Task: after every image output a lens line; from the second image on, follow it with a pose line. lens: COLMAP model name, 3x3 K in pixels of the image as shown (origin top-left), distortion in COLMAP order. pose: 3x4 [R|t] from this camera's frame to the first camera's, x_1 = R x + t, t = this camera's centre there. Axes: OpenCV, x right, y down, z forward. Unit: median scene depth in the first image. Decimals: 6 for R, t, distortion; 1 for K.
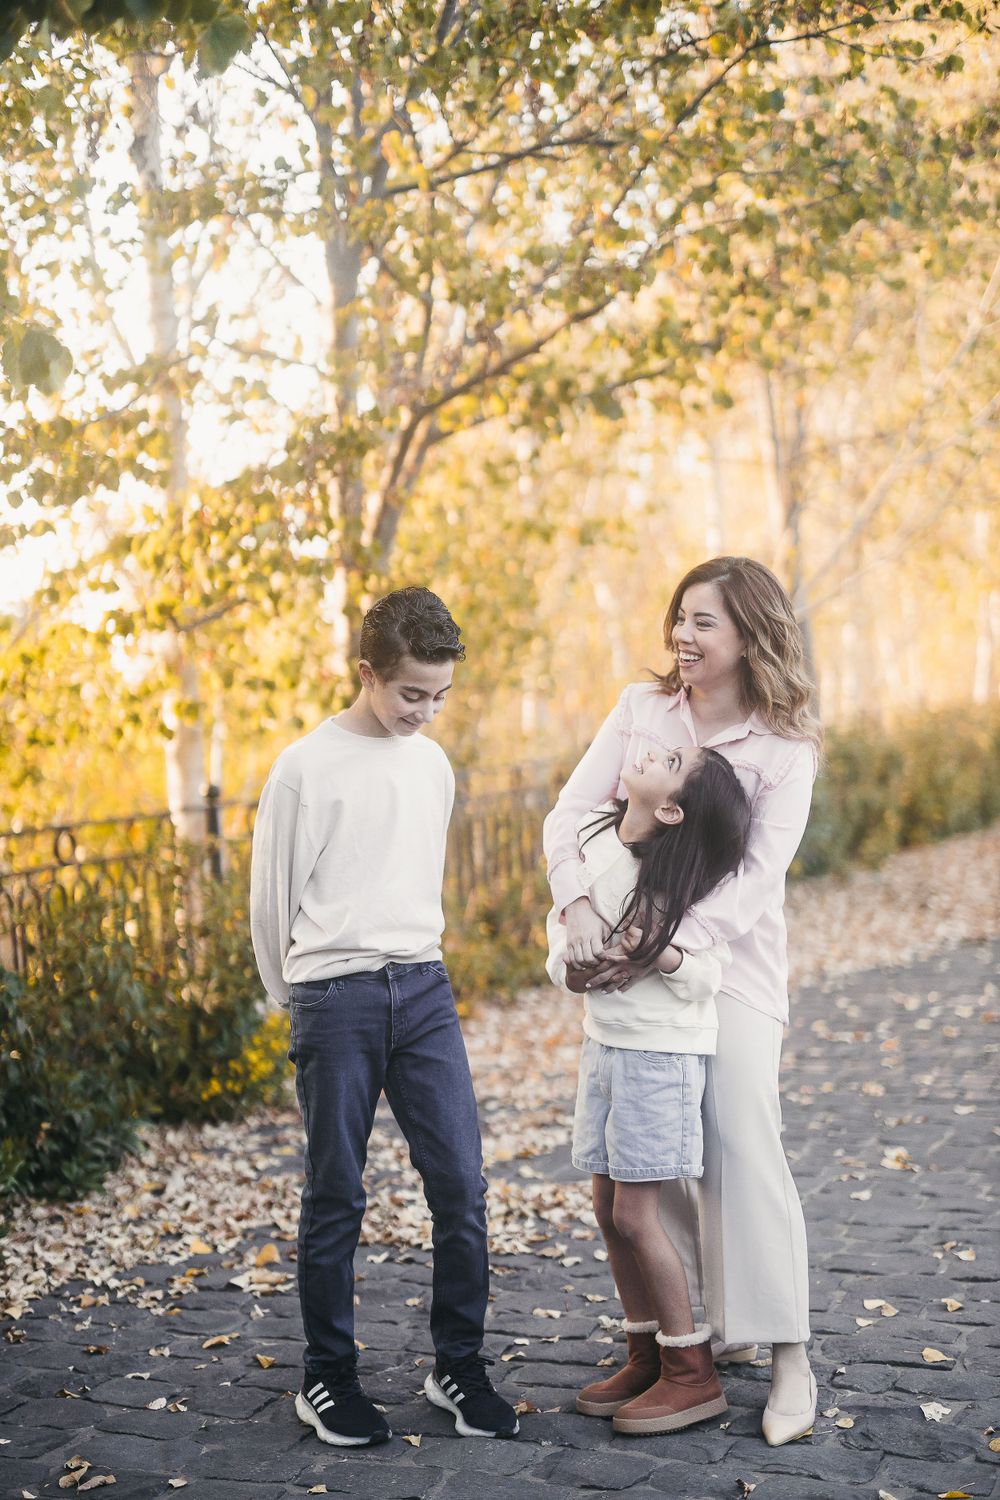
lens RADIAL K [[2133.1, 0, 488.2], [0, 2133.1, 753.6], [0, 0, 1]] dist [0.017681, 0.005025]
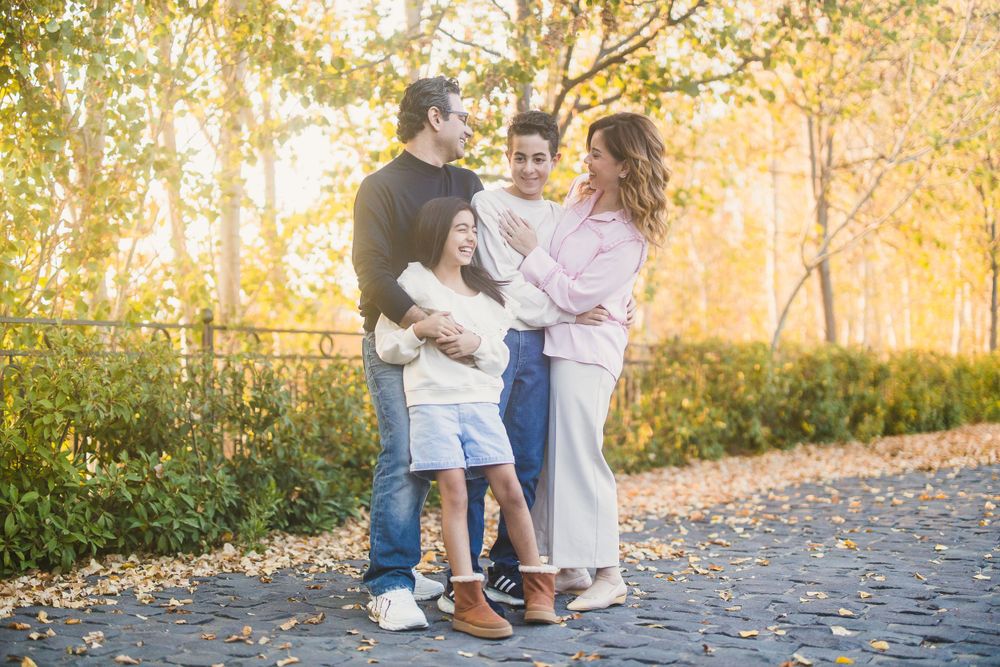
lens RADIAL K [[1422.1, 0, 500.0], [0, 1422.1, 333.5], [0, 0, 1]] dist [0.017681, 0.005025]
pose [[0.994444, 0.051529, -0.091788, 0.028143], [-0.056548, 0.996995, -0.052939, 0.095122], [0.088785, 0.057836, 0.994370, -0.035140]]
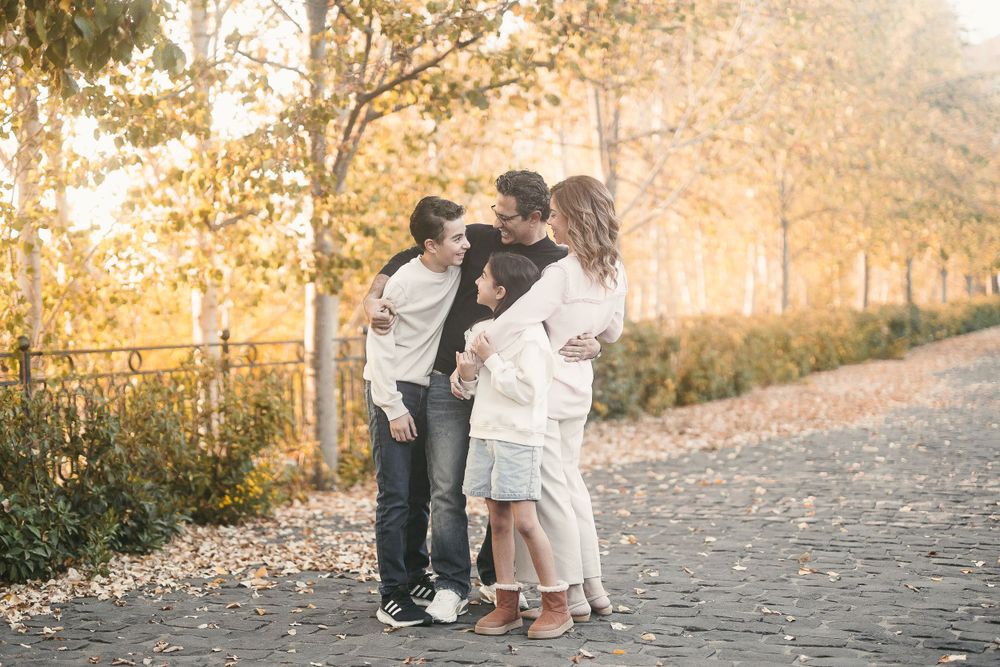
lens RADIAL K [[1584.5, 0, 471.5], [0, 1584.5, 330.8], [0, 0, 1]] dist [0.015652, 0.024486]
pose [[0.998989, 0.024607, 0.037629, 0.011781], [-0.023767, 0.999462, -0.022609, 0.047530], [-0.038165, 0.021691, 0.999036, -0.238946]]
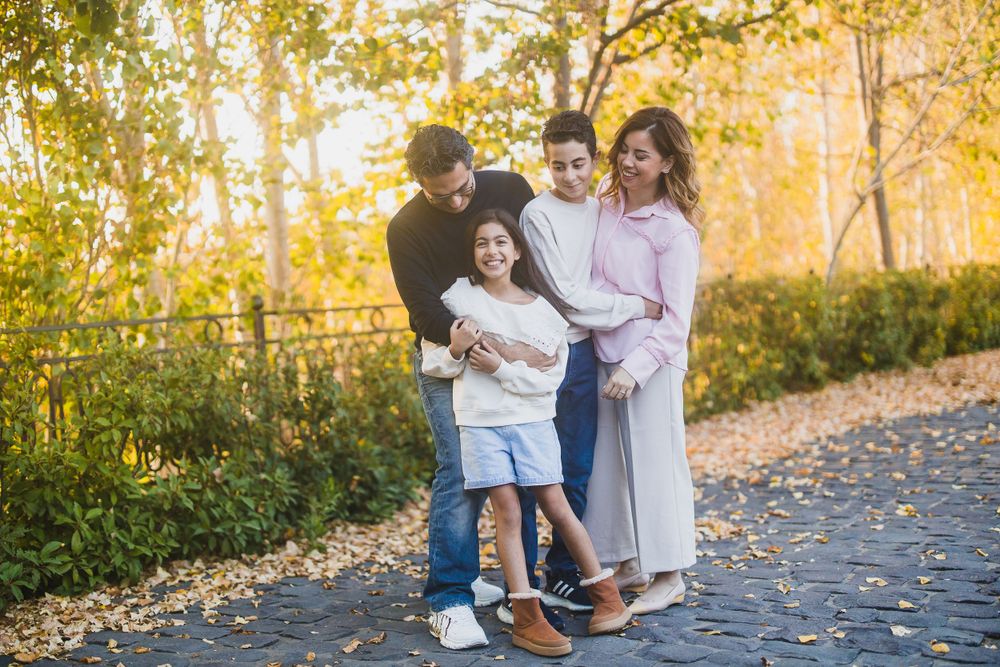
lens RADIAL K [[1422.1, 0, 500.0], [0, 1422.1, 333.5], [0, 0, 1]] dist [0.017681, 0.005025]
pose [[0.991410, 0.006238, -0.130641, 0.032801], [-0.005005, 0.999940, 0.009766, 0.049467], [0.130694, -0.009029, 0.991382, -0.034091]]
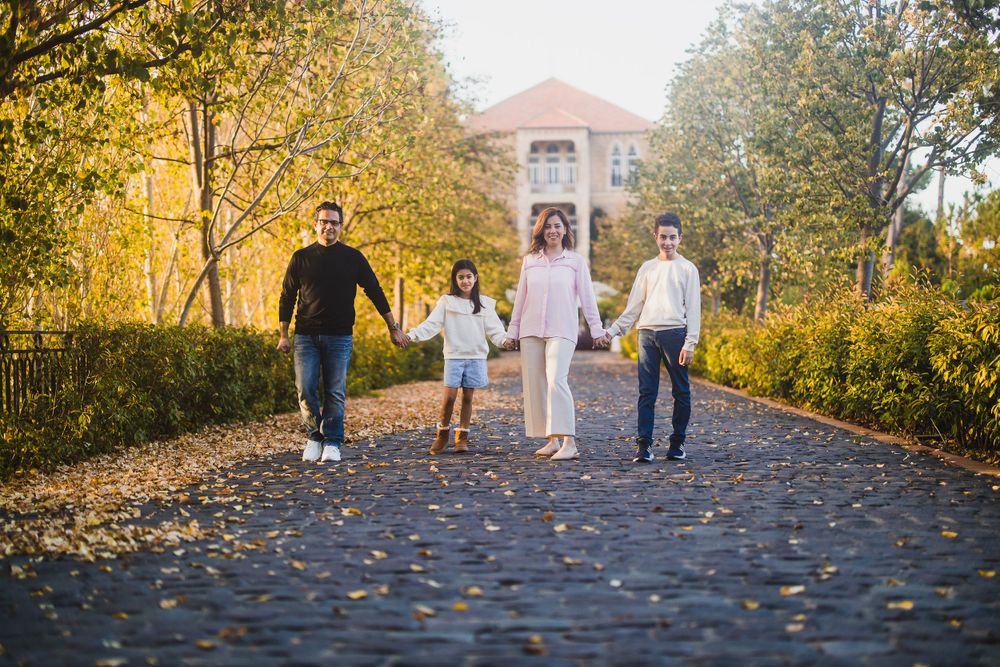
lens RADIAL K [[1416.6, 0, 500.0], [0, 1416.6, 333.5], [0, 0, 1]] dist [0.011342, 0.012603]
pose [[0.925713, 0.028122, 0.377179, -0.101518], [-0.006873, 0.998318, -0.057564, 0.101886], [-0.378164, 0.050695, 0.924350, -0.045863]]
